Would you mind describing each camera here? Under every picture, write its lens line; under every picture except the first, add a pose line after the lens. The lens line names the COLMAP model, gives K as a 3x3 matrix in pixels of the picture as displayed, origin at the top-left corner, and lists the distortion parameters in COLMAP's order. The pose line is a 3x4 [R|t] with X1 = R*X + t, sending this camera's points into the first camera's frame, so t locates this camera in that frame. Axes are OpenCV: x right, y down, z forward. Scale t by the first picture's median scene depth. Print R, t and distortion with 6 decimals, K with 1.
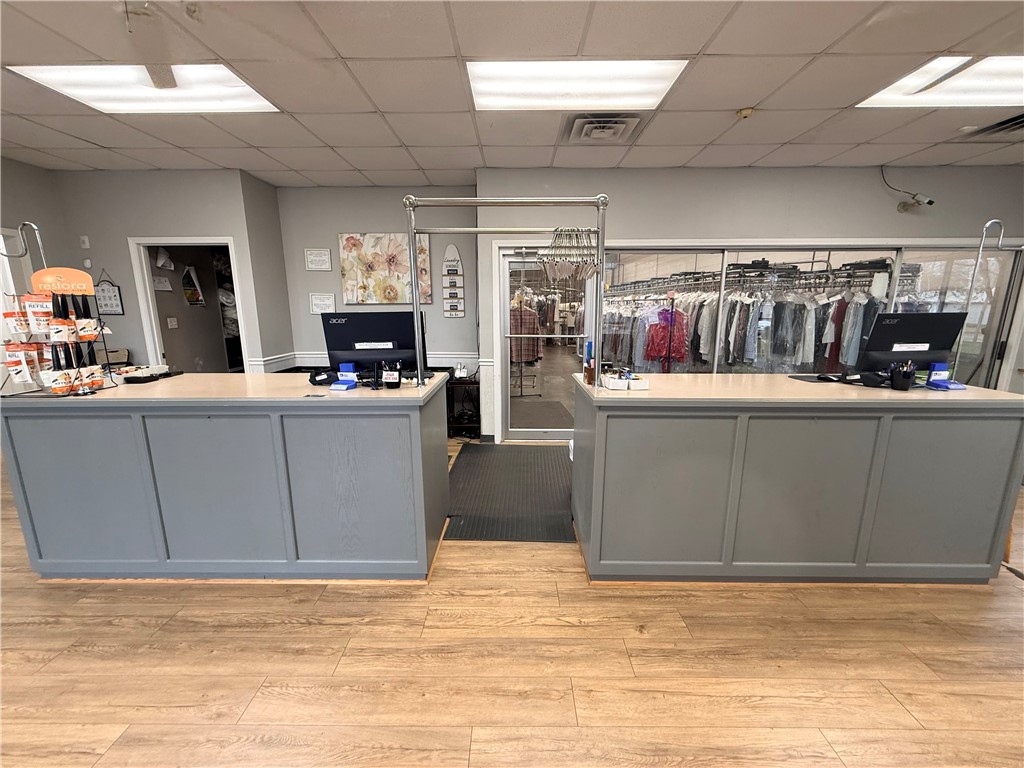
lens RADIAL K [[408.2, 0, 516.6], [0, 408.2, 386.4], [0, 0, 1]] dist [-0.001144, -0.000273]
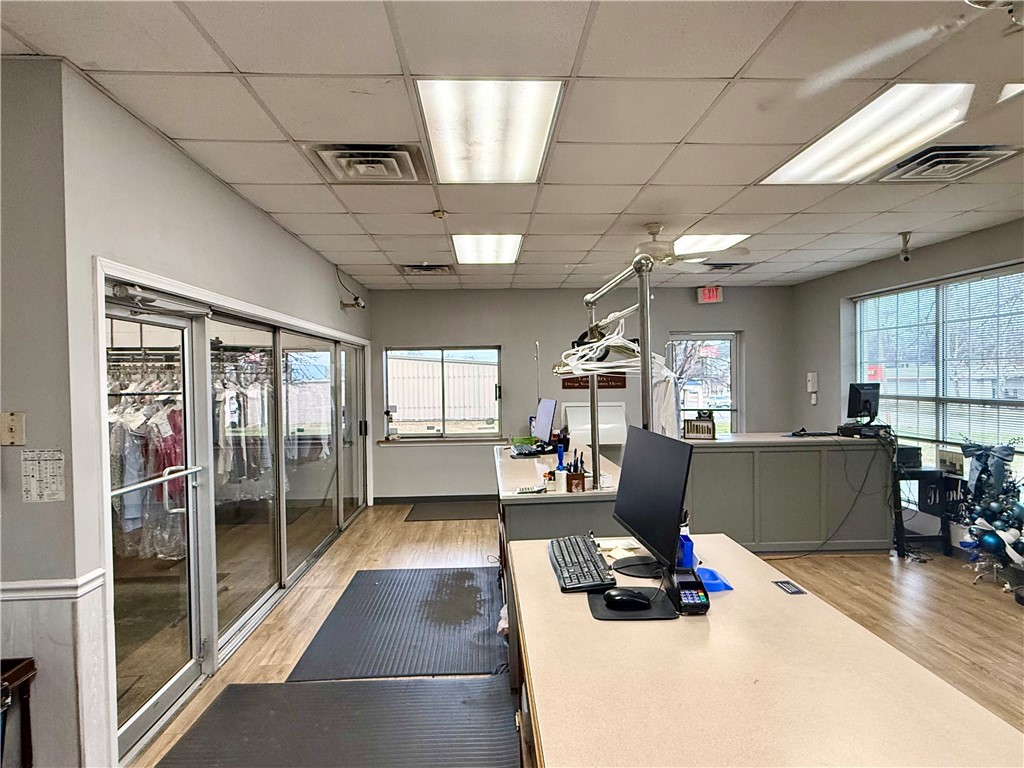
lens RADIAL K [[596.1, 0, 507.5], [0, 596.1, 388.8], [0, 0, 1]] dist [0.001580, -0.001076]
pose [[-0.048952, -0.016135, 0.998671, -0.557923], [0.215875, 0.976065, 0.026352, -0.145910], [-0.975193, 0.216878, -0.044298, 0.588063]]
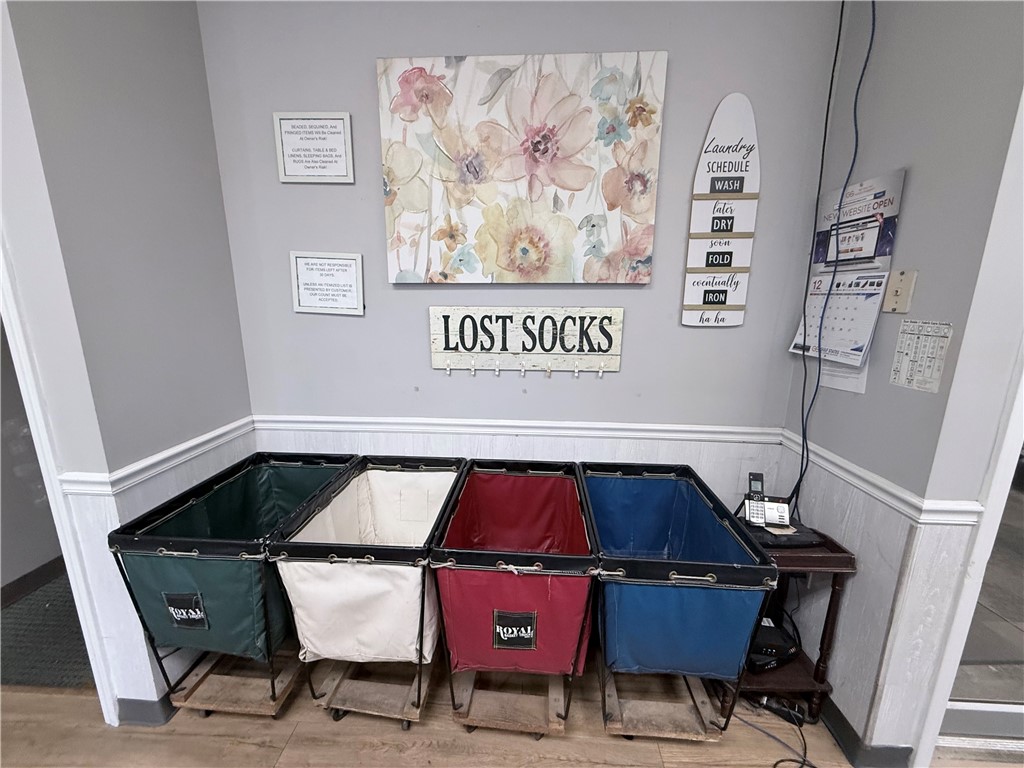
lens RADIAL K [[408.2, 0, 515.5], [0, 408.2, 385.6], [0, 0, 1]] dist [-0.001144, -0.000273]
pose [[0.999046, 0.017340, -0.040071, -0.310552], [-0.016762, 0.999751, 0.014707, -0.127472], [0.040316, -0.014022, 0.999089, 0.681015]]
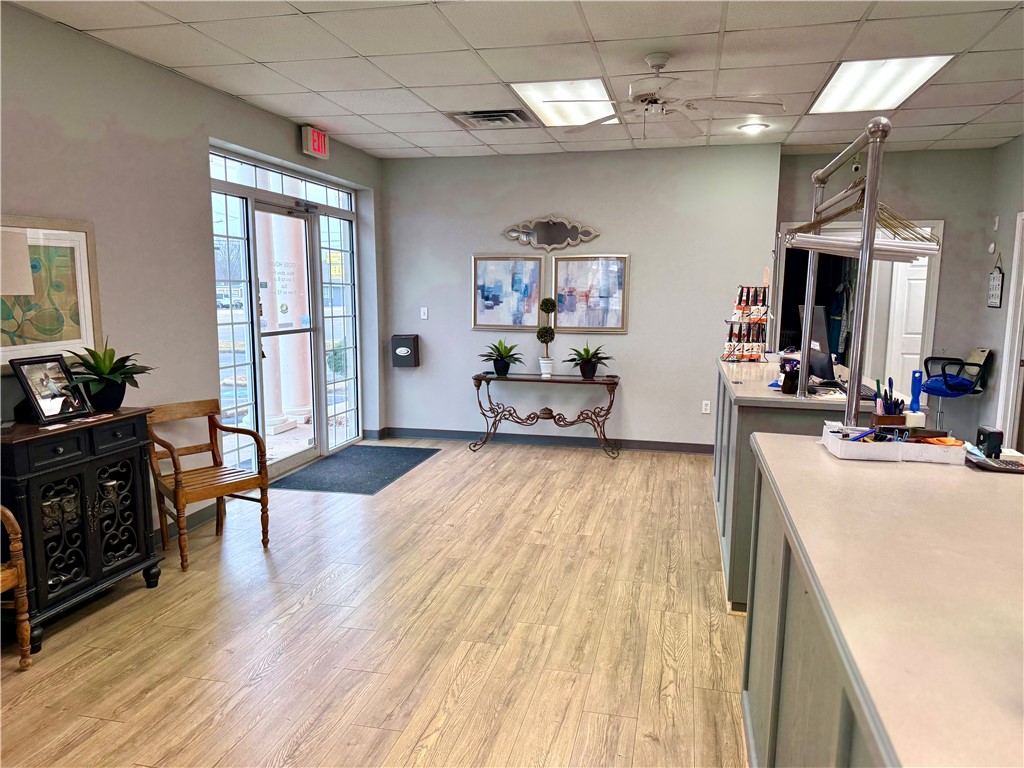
lens RADIAL K [[719.0, 0, 515.3], [0, 719.0, 386.1], [0, 0, 1]] dist [0.040161, -0.013971]
pose [[-0.215323, 0.136711, -0.966926, 0.623485], [-0.206295, 0.961438, 0.181875, -0.083106], [0.954504, 0.238634, -0.178816, 0.342252]]
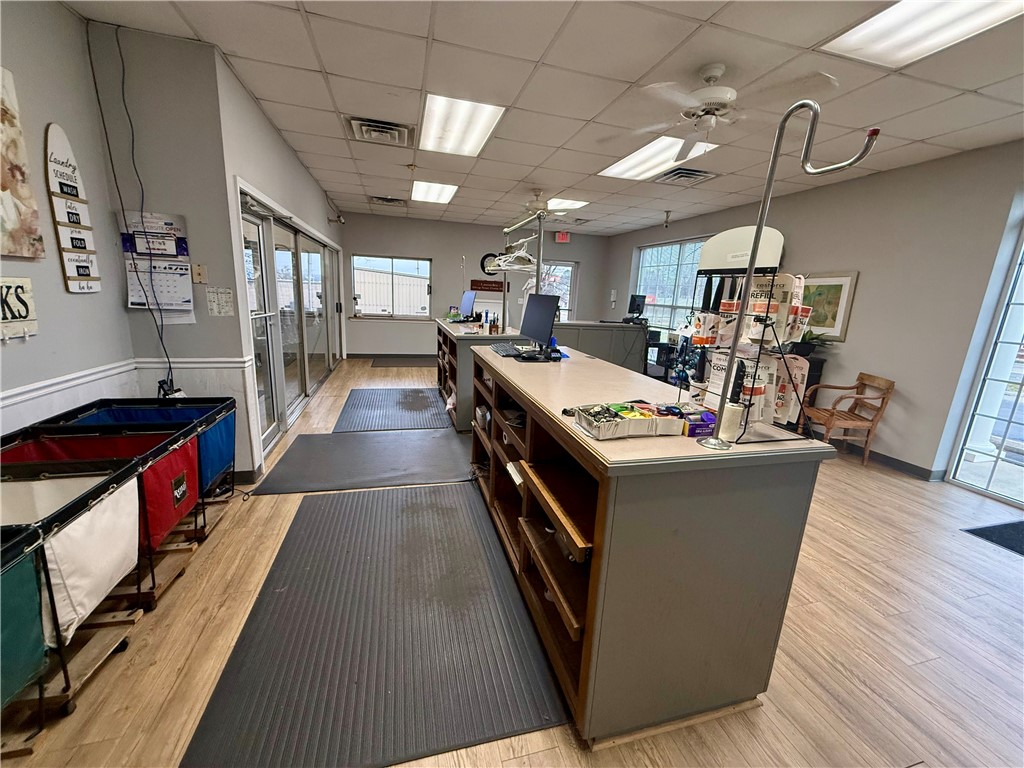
lens RADIAL K [[408.2, 0, 511.8], [0, 408.2, 384.9], [0, 0, 1]] dist [-0.001144, -0.000273]
pose [[-0.270811, -0.223370, 0.936359, -0.762522], [0.144940, 0.952156, 0.269058, -0.128911], [-0.951659, 0.208579, -0.225479, 0.692625]]
